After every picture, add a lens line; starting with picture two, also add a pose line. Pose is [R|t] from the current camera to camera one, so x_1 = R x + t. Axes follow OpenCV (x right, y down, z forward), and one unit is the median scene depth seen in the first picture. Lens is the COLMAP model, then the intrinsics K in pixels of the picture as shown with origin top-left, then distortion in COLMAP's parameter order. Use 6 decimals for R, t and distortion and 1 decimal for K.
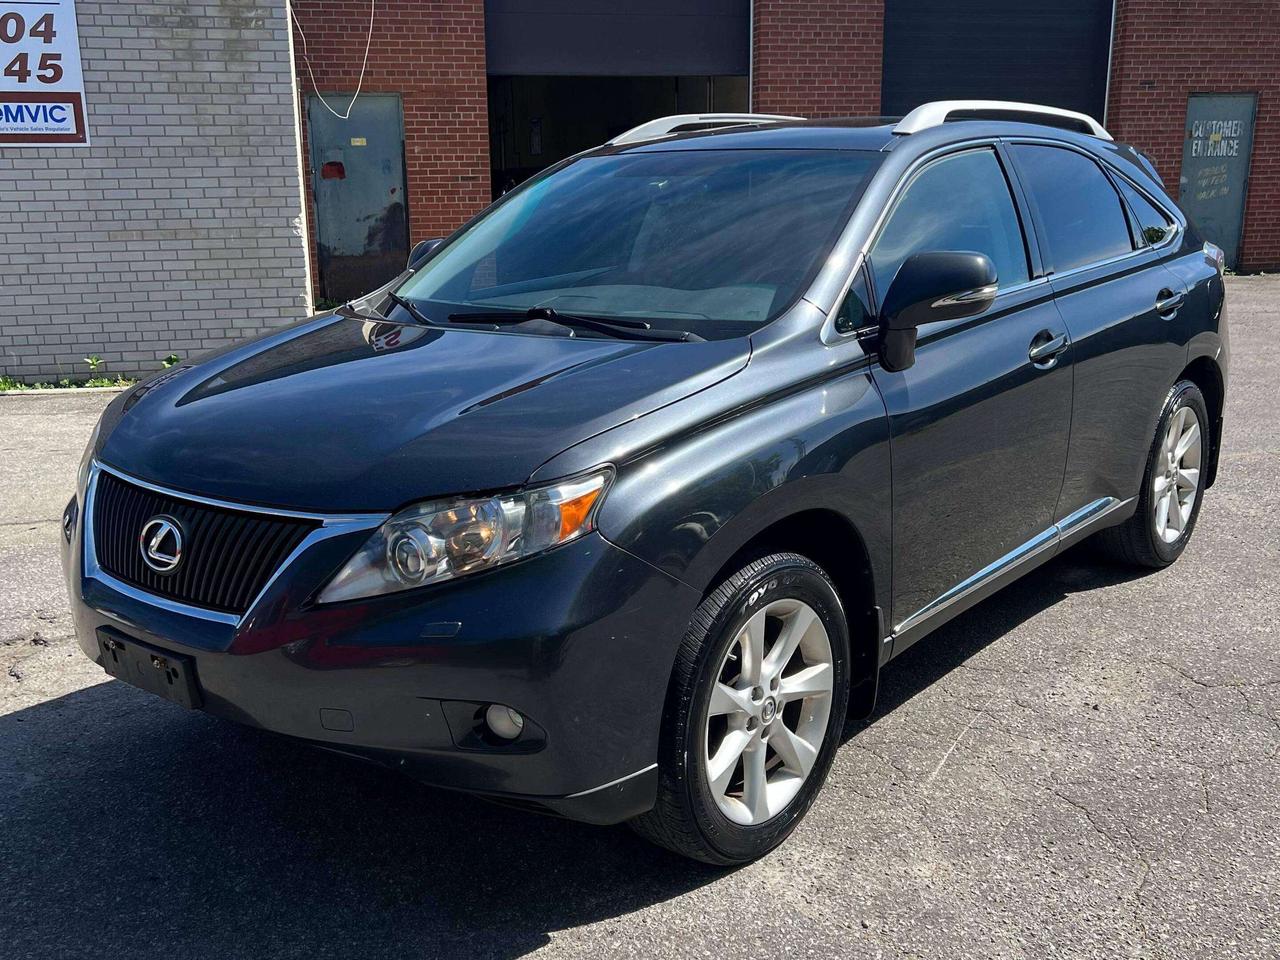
lens RADIAL K [[1393.8, 0, 640.7], [0, 1393.8, 474.4], [0, 0, 1]] dist [0.055061, -0.061756]
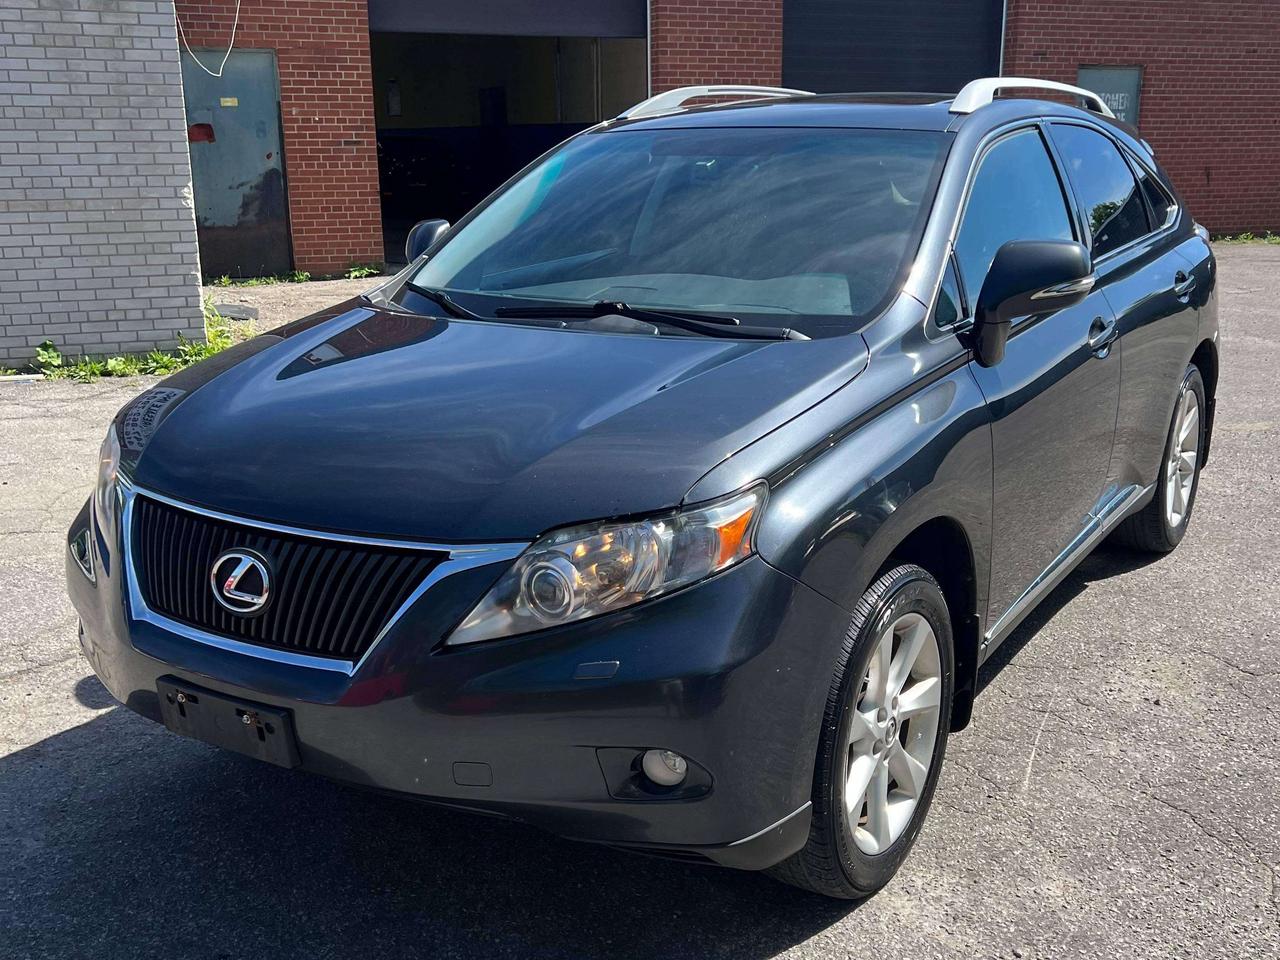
lens RADIAL K [[1421.2, 0, 640.0], [0, 1421.2, 480.0], [0, 0, 1]] dist [0.042691, -0.039386]
pose [[0.988551, -0.025716, 0.148676, -0.194461], [0.021524, 0.999326, 0.029737, -0.029961], [-0.149341, -0.026197, 0.988439, 0.072270]]
